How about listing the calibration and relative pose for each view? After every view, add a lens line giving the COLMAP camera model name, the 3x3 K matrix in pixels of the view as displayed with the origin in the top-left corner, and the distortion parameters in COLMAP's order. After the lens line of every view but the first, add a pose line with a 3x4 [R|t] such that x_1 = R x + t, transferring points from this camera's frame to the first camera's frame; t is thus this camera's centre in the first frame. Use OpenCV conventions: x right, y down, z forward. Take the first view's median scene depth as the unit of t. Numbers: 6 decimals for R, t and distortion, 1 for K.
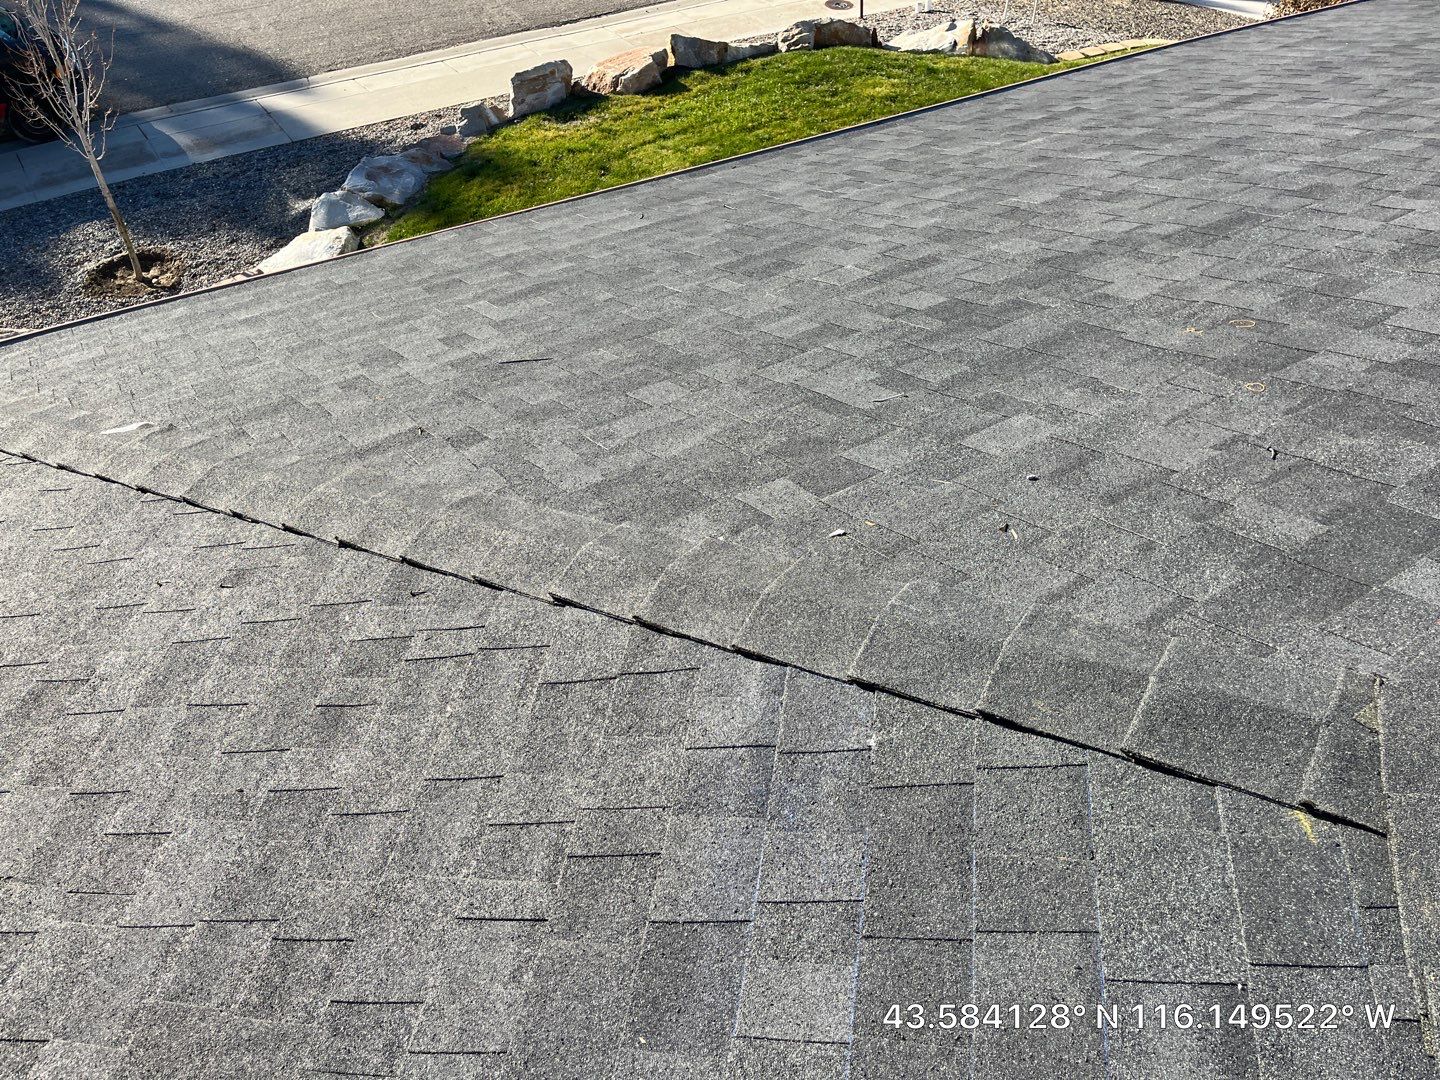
lens RADIAL K [[1063.3, 0, 720.0], [0, 1063.3, 540.0], [0, 0, 1]] dist [0.064219, -0.093812]
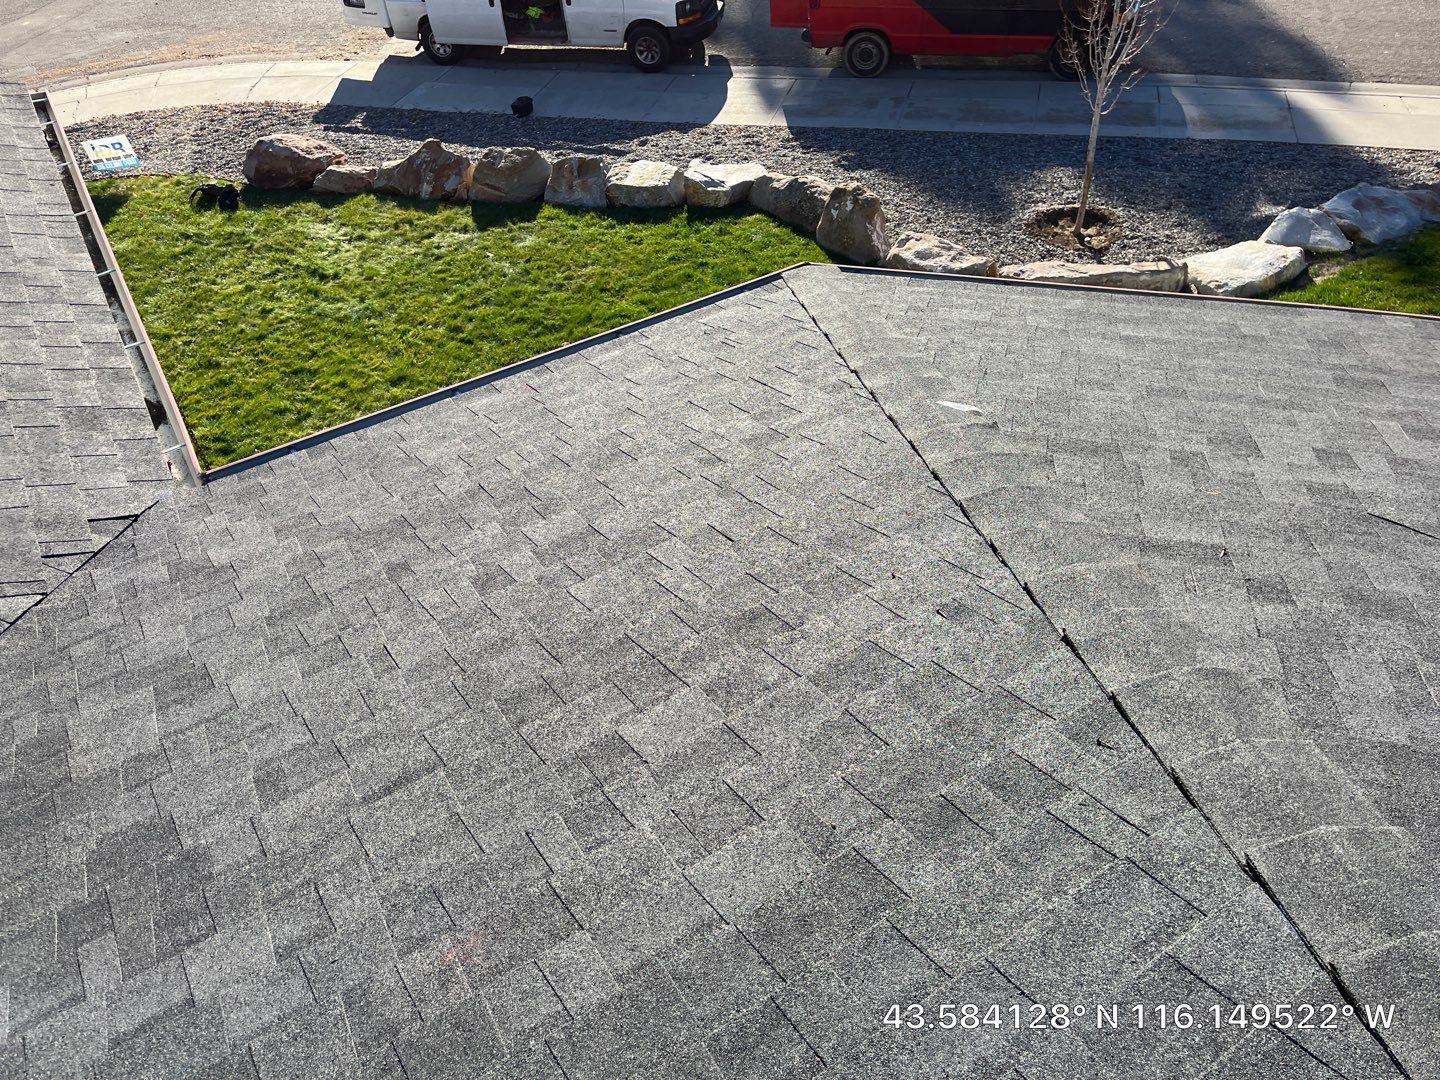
lens RADIAL K [[1063.3, 0, 720.0], [0, 1063.3, 540.0], [0, 0, 1]] dist [0.064219, -0.093812]
pose [[0.649594, 0.481685, -0.588223, -0.036670], [-0.462513, 0.864428, 0.197095, -0.079549], [0.603414, 0.144029, 0.784313, 0.074048]]
